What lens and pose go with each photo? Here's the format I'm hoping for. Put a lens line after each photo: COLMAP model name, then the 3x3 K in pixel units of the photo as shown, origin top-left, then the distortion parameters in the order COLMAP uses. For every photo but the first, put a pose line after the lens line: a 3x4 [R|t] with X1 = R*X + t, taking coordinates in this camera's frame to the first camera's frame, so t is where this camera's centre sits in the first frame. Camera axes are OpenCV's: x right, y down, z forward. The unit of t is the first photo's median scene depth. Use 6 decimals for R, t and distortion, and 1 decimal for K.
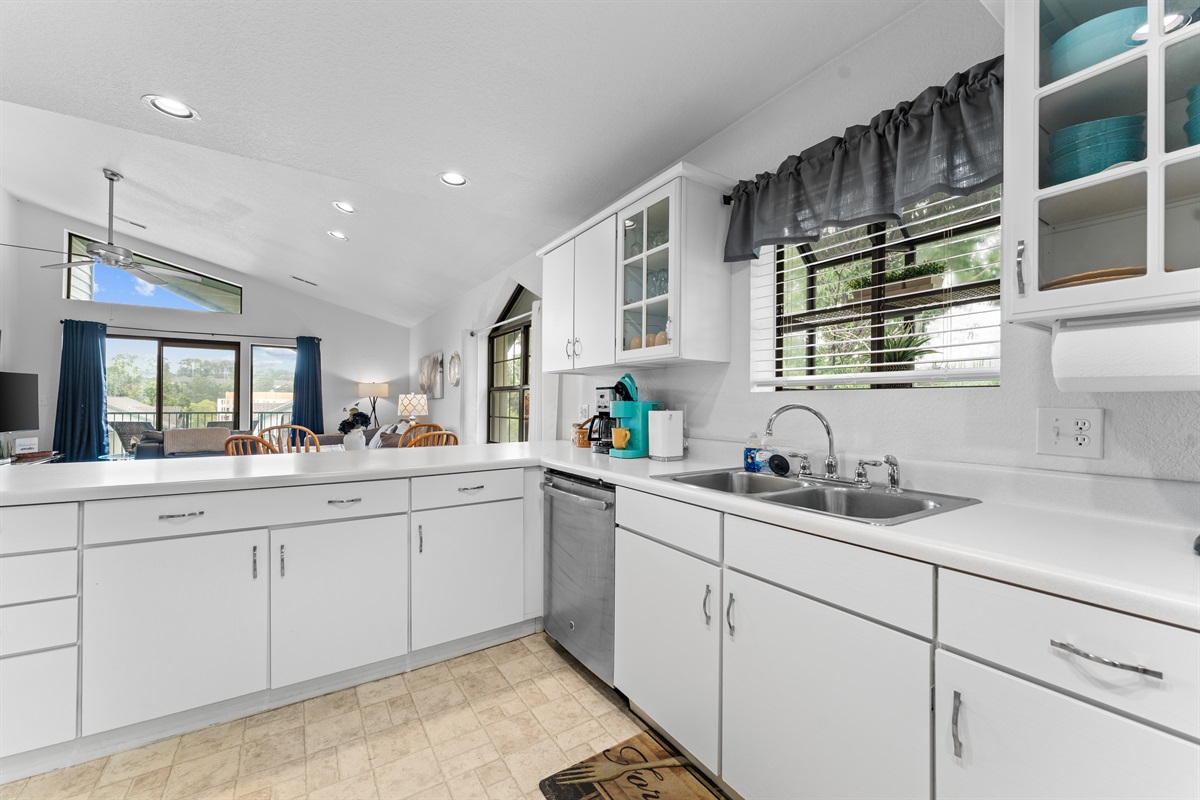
lens RADIAL K [[475.6, 0, 598.2], [0, 475.6, 402.8], [0, 0, 1]] dist [0.000388, 0.000739]
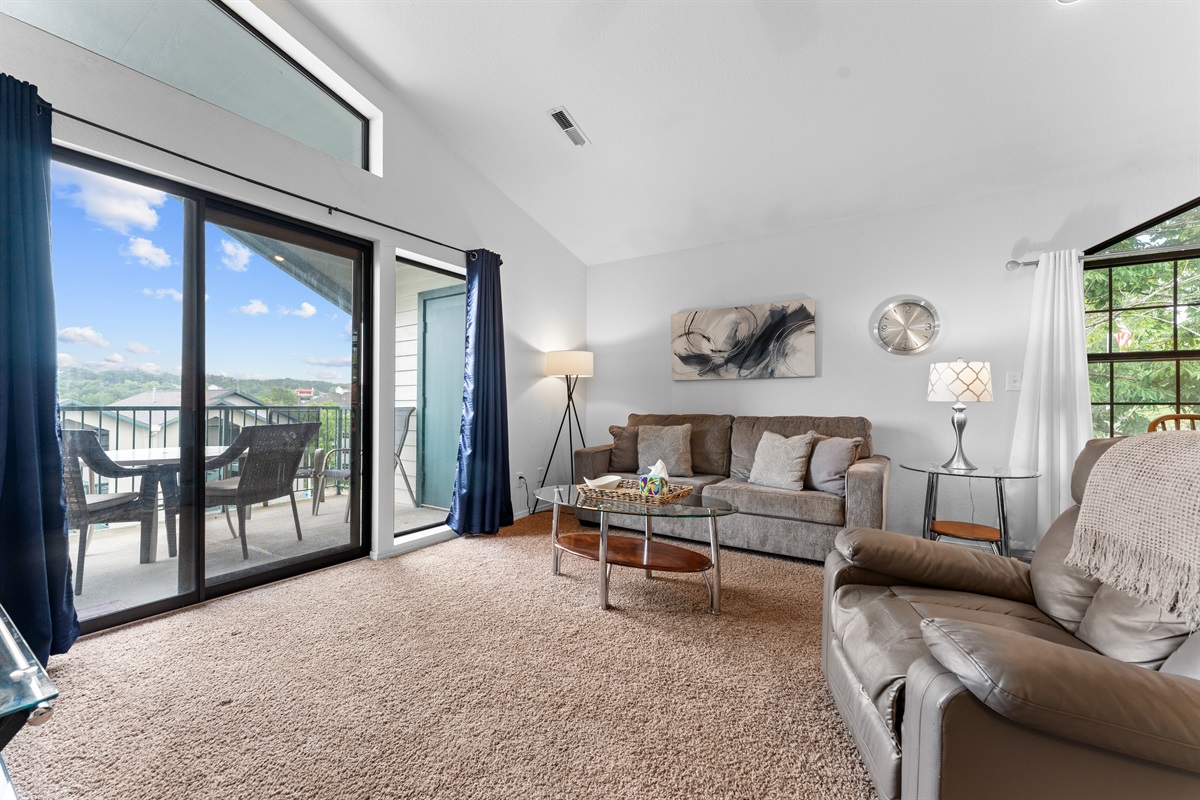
lens RADIAL K [[475.6, 0, 596.2], [0, 475.6, 399.4], [0, 0, 1]] dist [0.000388, 0.000739]
pose [[0.914127, -0.003475, 0.405412, -2.913446], [0.003555, 0.999994, 0.000557, 0.062761], [-0.405411, 0.000932, 0.914134, 2.004171]]
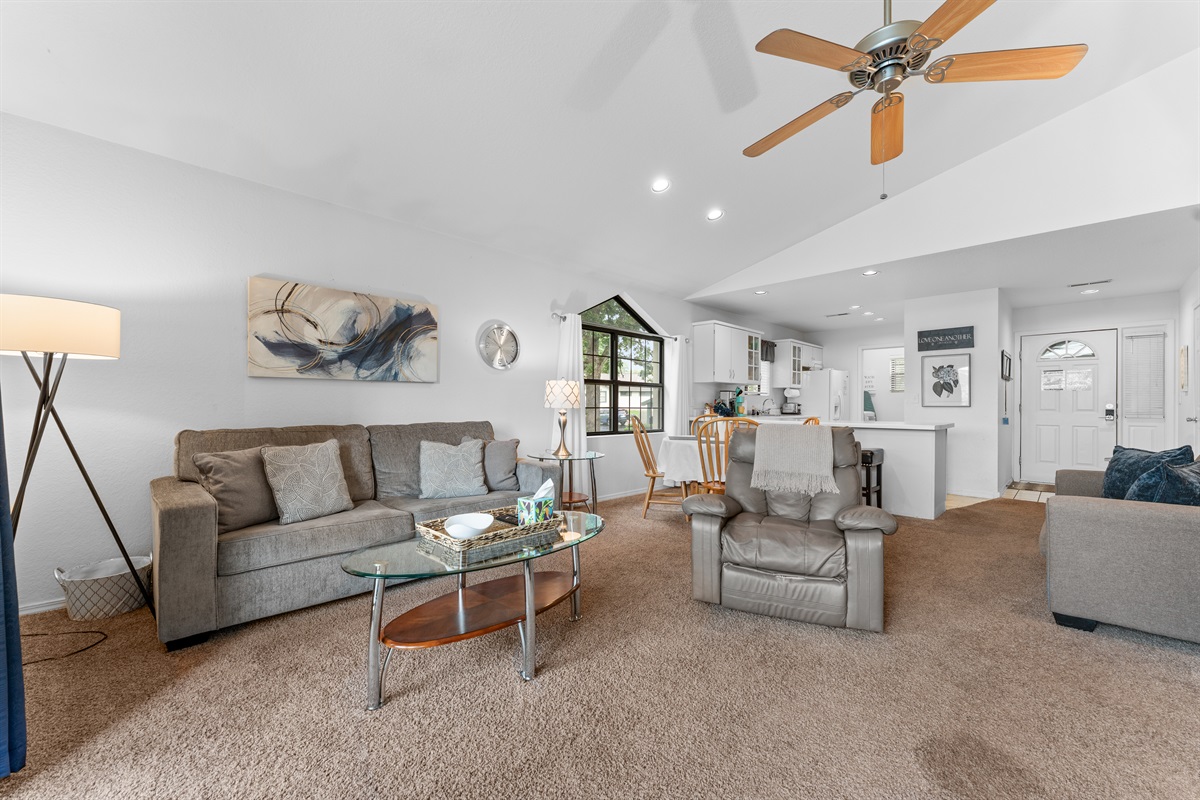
lens RADIAL K [[475.6, 0, 597.1], [0, 475.6, 402.5], [0, 0, 1]] dist [0.000388, 0.000739]
pose [[-0.209817, -0.008260, 0.977706, -3.396631], [-0.011752, 0.999913, 0.005925, 0.033808], [-0.977670, -0.010247, -0.209895, 3.263280]]
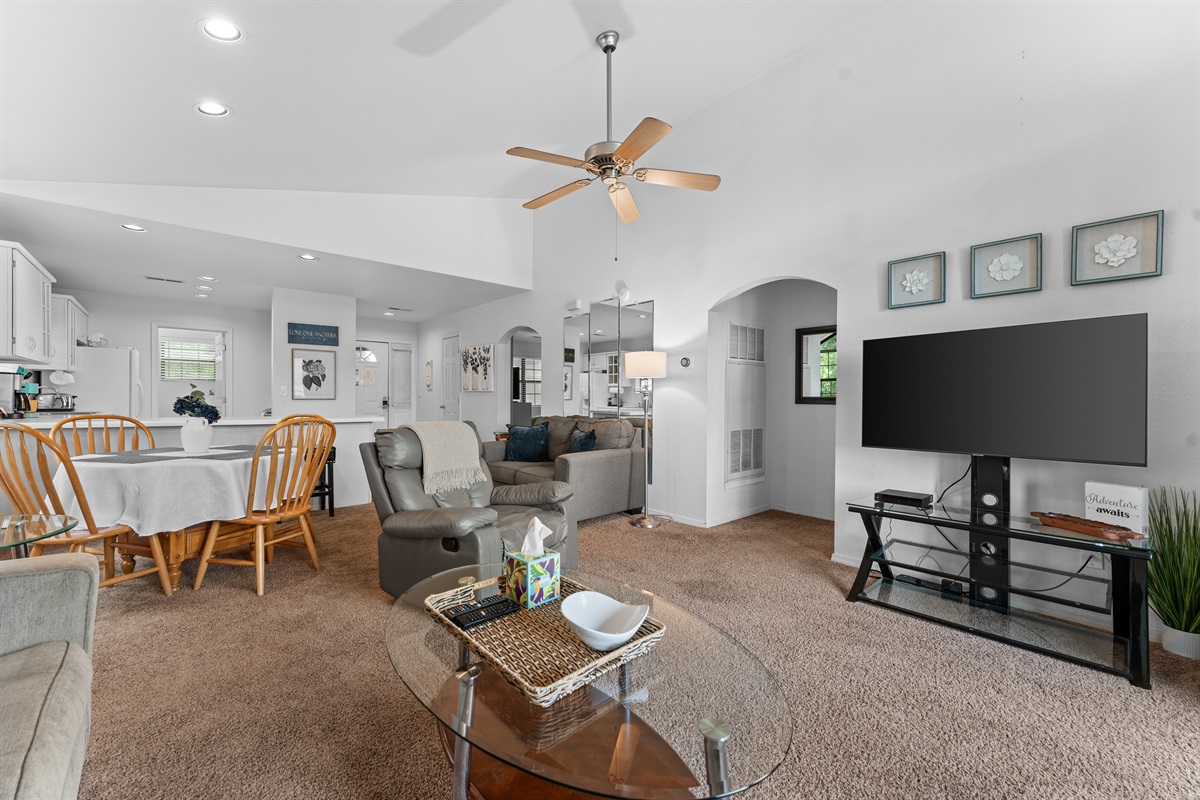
lens RADIAL K [[475.6, 0, 599.0], [0, 475.6, 401.7], [0, 0, 1]] dist [0.000388, 0.000739]
pose [[-0.987416, -0.018213, -0.157091, -2.189897], [-0.018350, 0.999831, -0.000578, 0.034453], [0.157075, 0.002312, -0.987584, 3.935729]]
